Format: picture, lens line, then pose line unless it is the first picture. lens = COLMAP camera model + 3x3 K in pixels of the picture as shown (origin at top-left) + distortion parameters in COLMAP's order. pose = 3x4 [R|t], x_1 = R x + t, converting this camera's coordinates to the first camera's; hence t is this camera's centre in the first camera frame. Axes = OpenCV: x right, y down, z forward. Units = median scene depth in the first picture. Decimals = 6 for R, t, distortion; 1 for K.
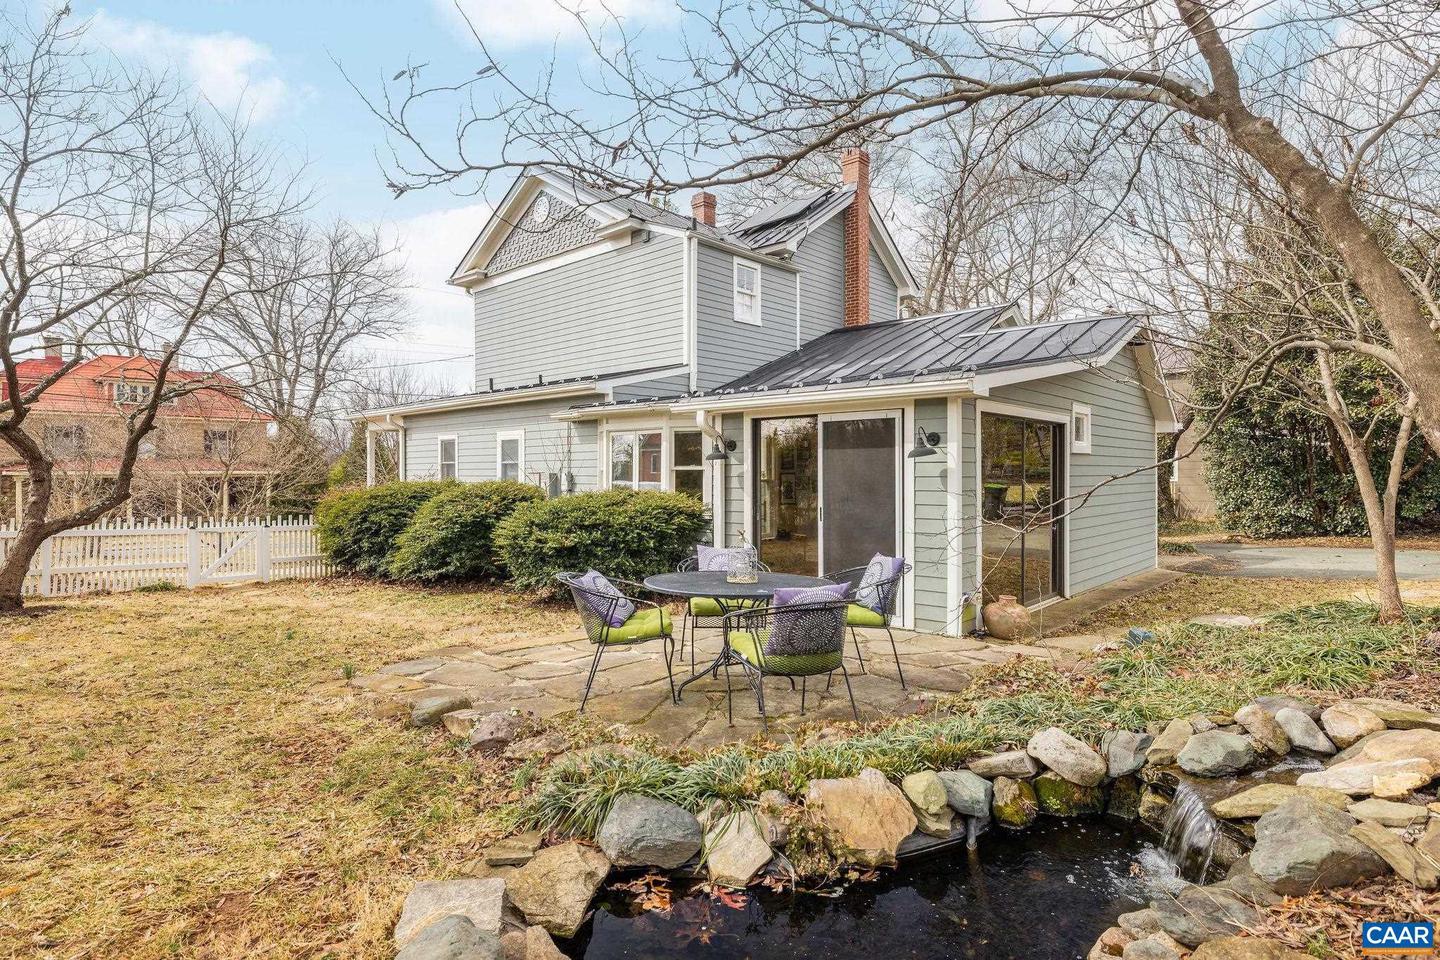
lens RADIAL K [[761.0, 0, 720.0], [0, 761.0, 480.0], [0, 0, 1]] dist [0.002324, -0.000385]
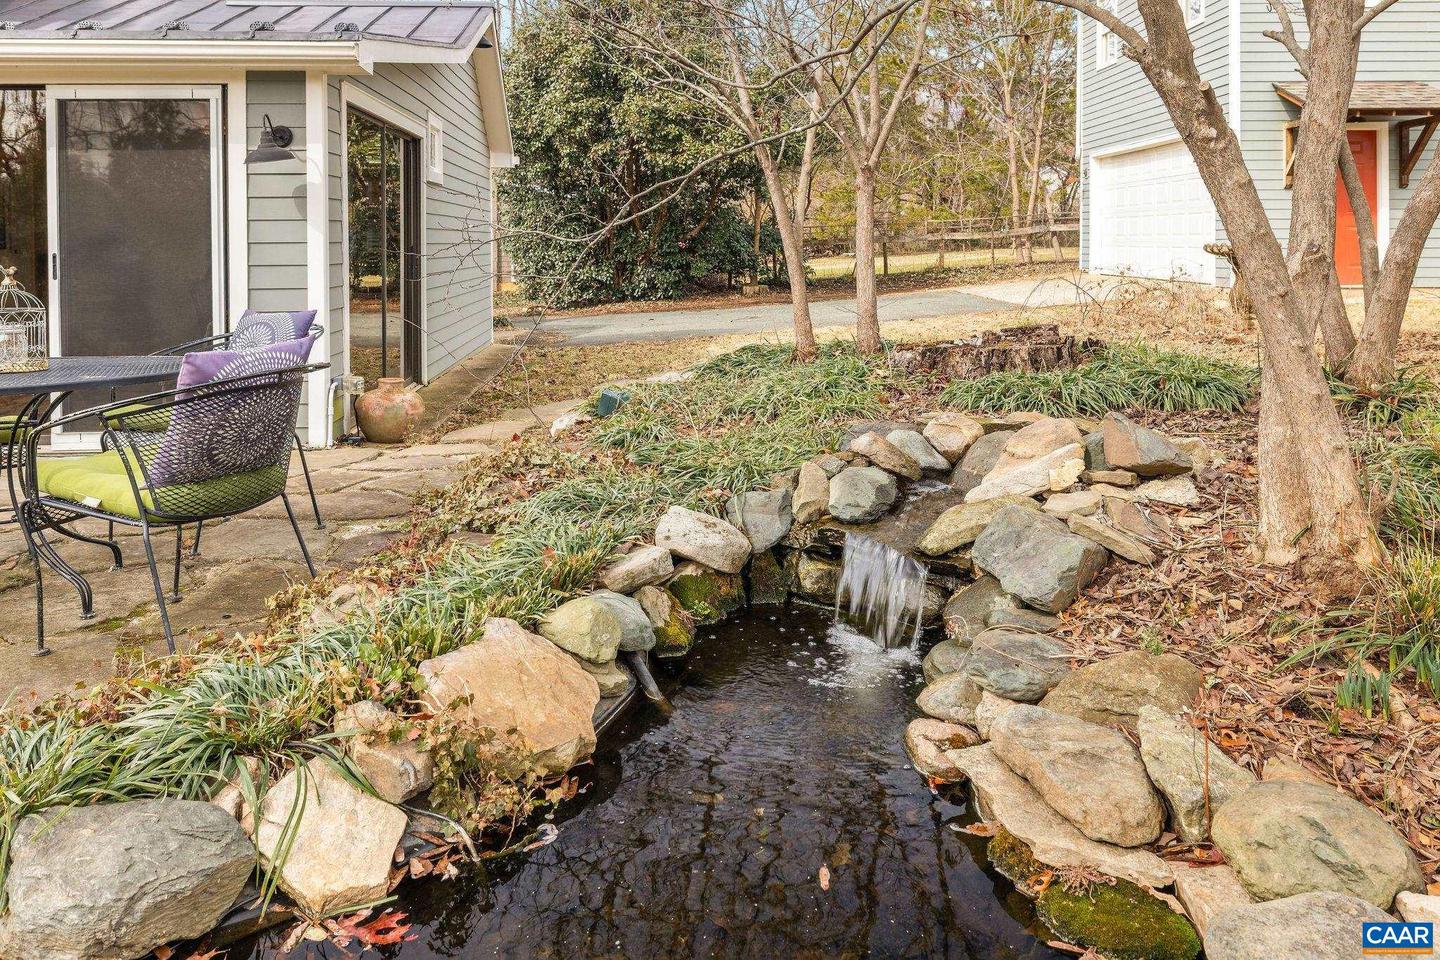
lens RADIAL K [[1094.0, 0, 719.6], [0, 1094.0, 255.4], [0, 0, 1]] dist [0.005225, -0.005893]
pose [[0.703991, -0.011098, 0.710122, -0.116212], [0.006827, 0.999937, 0.008859, 0.042071], [-0.710176, -0.001389, 0.704023, 0.128129]]
